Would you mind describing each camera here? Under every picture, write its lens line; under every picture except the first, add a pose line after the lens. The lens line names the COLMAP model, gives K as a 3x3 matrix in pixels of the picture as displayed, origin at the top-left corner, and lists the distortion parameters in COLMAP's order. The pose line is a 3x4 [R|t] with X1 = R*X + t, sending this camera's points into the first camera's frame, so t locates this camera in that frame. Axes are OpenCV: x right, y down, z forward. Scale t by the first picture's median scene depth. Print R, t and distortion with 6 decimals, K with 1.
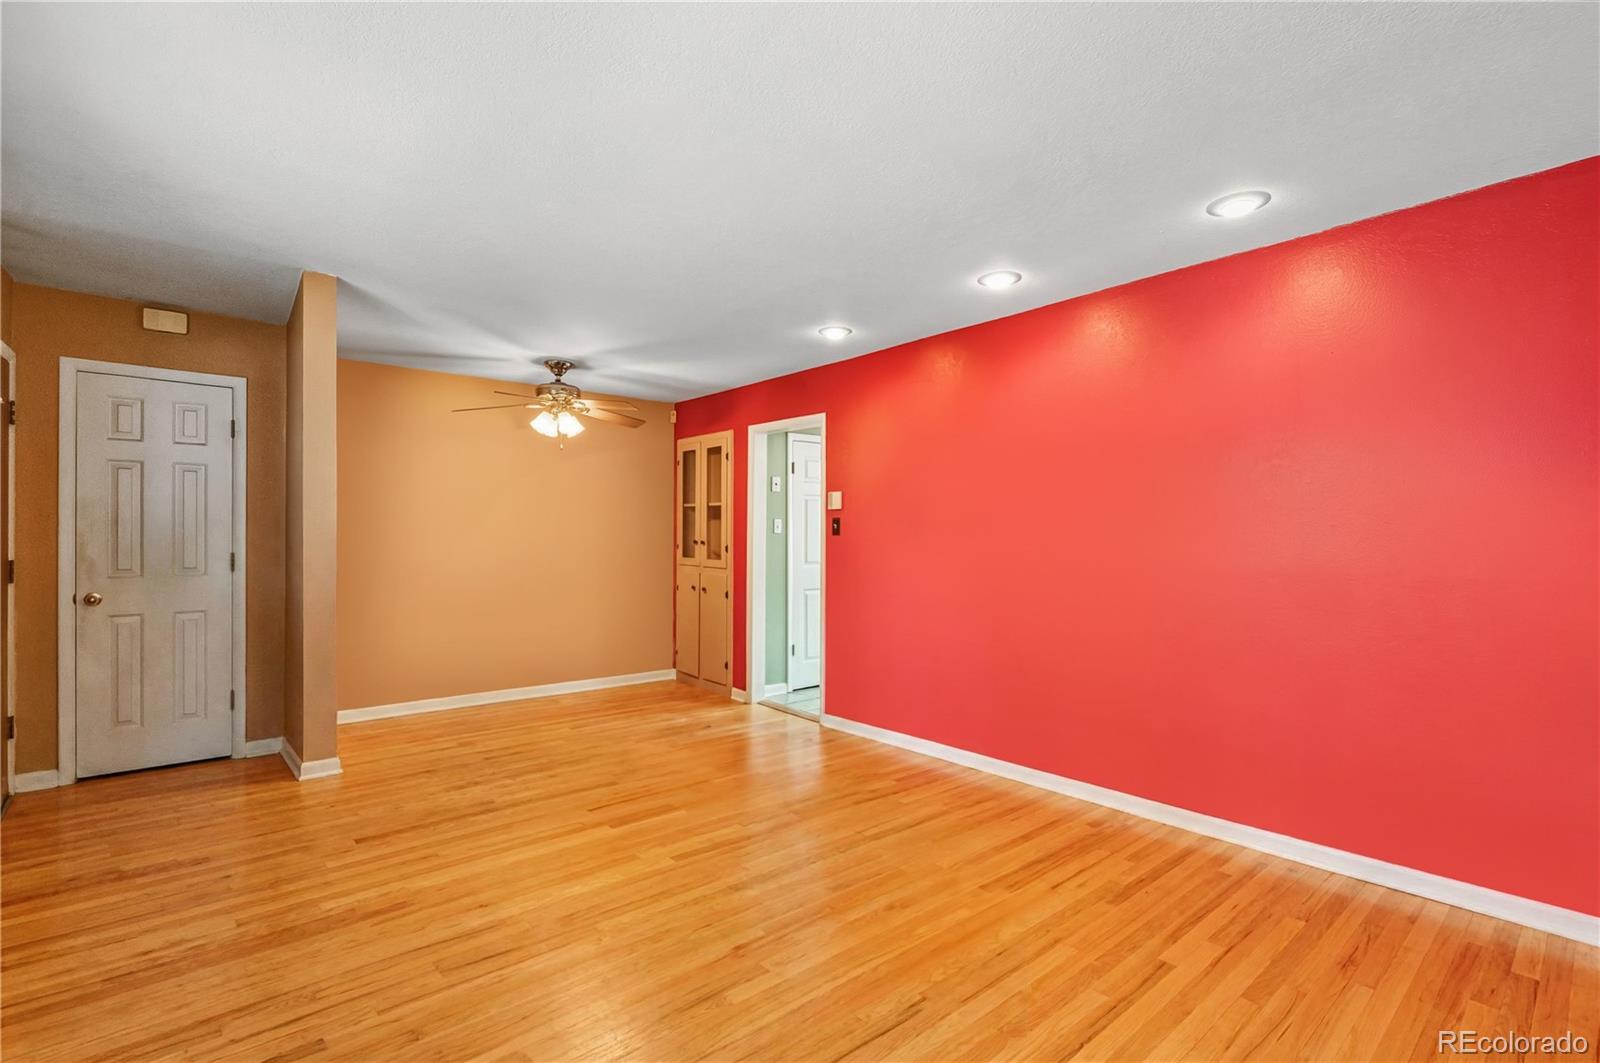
lens RADIAL K [[726.0, 0, 800.6], [0, 726.0, 530.8], [0, 0, 1]] dist [0.001031, 0.001188]
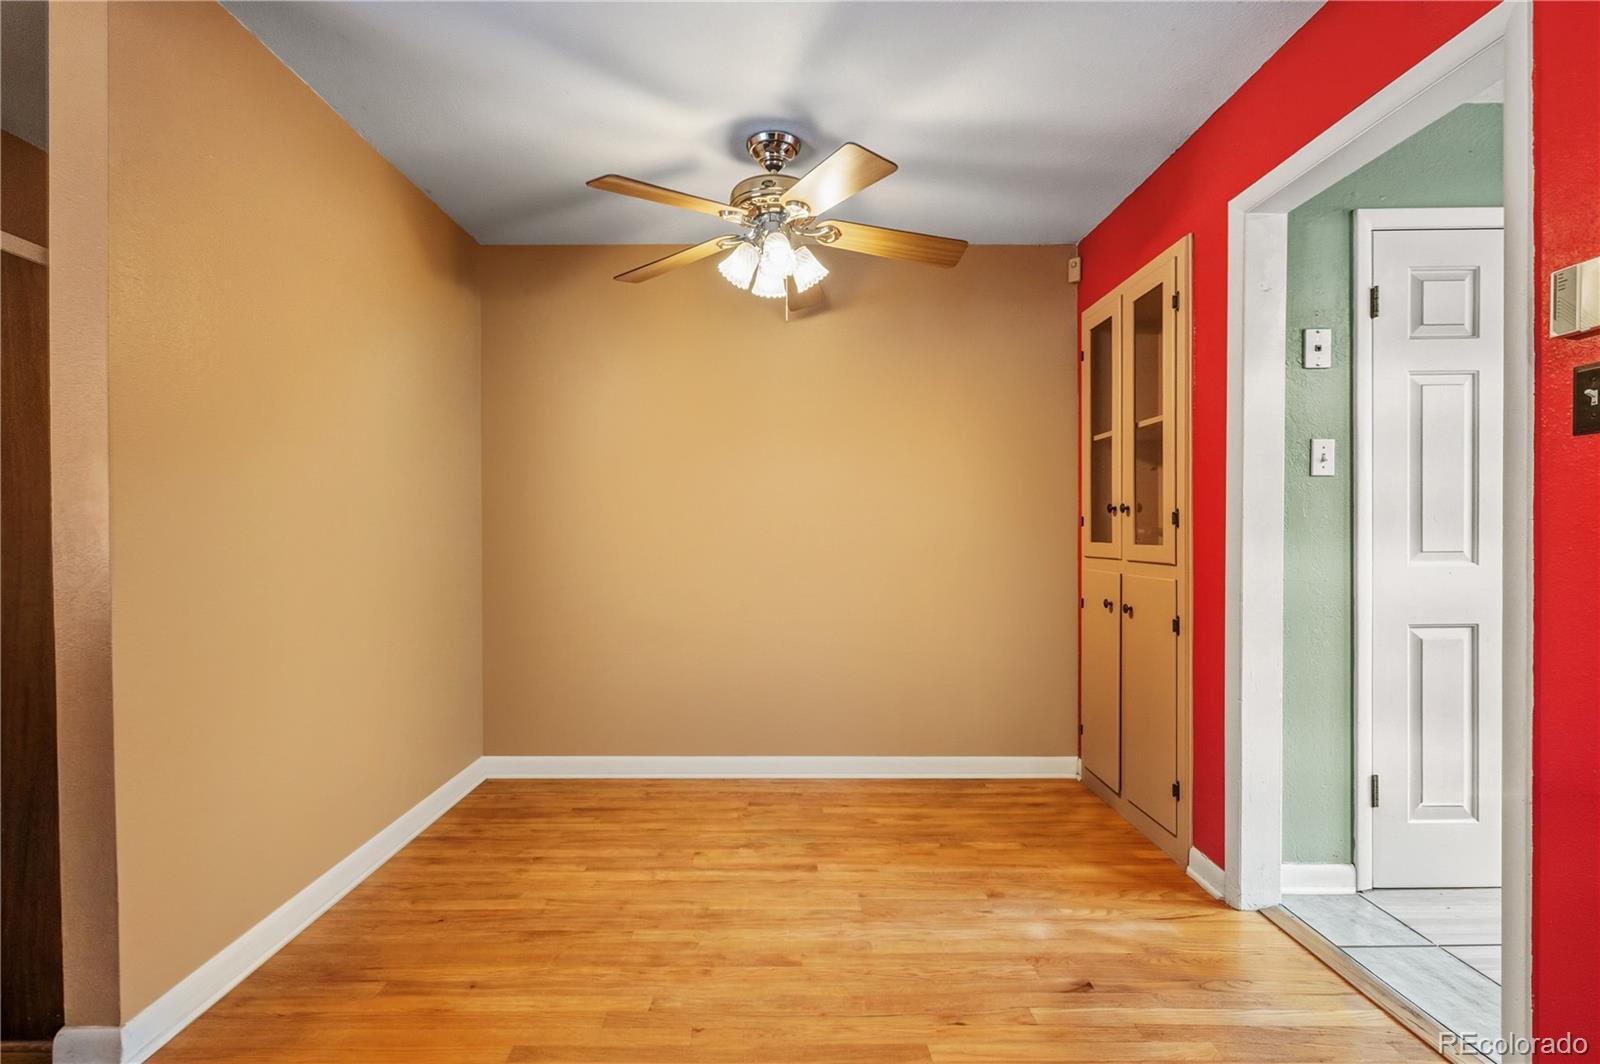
lens RADIAL K [[726.0, 0, 793.9], [0, 726.0, 542.9], [0, 0, 1]] dist [0.001031, 0.001188]
pose [[0.775736, -0.002262, -0.631053, -0.005950], [0.008567, 0.999939, 0.006947, 0.033906], [0.630999, -0.010795, 0.775708, 0.517675]]
